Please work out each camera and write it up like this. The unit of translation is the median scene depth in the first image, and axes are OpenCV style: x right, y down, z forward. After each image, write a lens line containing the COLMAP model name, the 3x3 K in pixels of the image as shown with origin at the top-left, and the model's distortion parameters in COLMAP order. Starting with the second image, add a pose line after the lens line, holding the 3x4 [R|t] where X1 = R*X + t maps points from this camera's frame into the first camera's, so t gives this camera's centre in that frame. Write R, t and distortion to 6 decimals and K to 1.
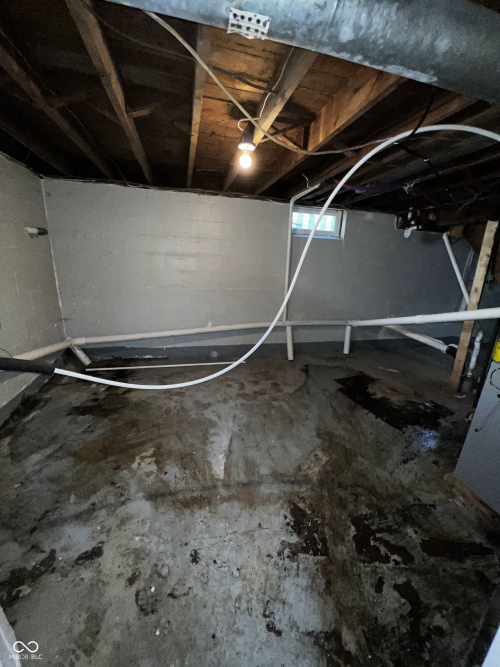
lens RADIAL K [[268.2, 0, 250.8], [0, 268.2, 331.8], [0, 0, 1]] dist [0.002532, 0.000357]
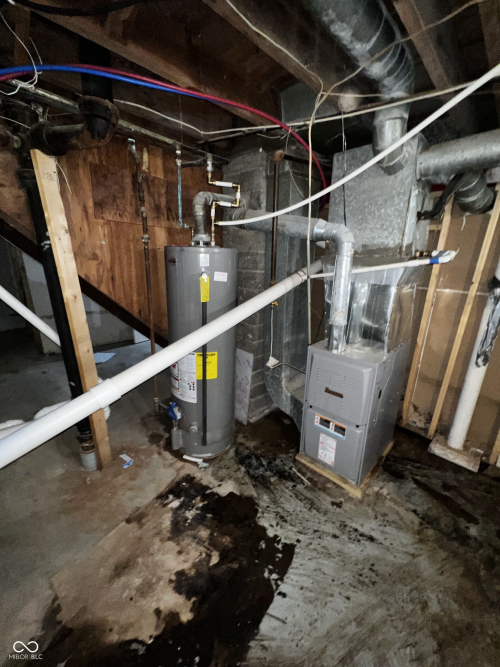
lens RADIAL K [[268.2, 0, 249.3], [0, 268.2, 333.5], [0, 0, 1]] dist [0.002532, 0.000357]
pose [[-0.513710, -0.296657, 0.805045, 0.250423], [0.187199, 0.876956, 0.442610, -0.292786], [-0.837292, 0.378077, -0.394968, 1.046284]]
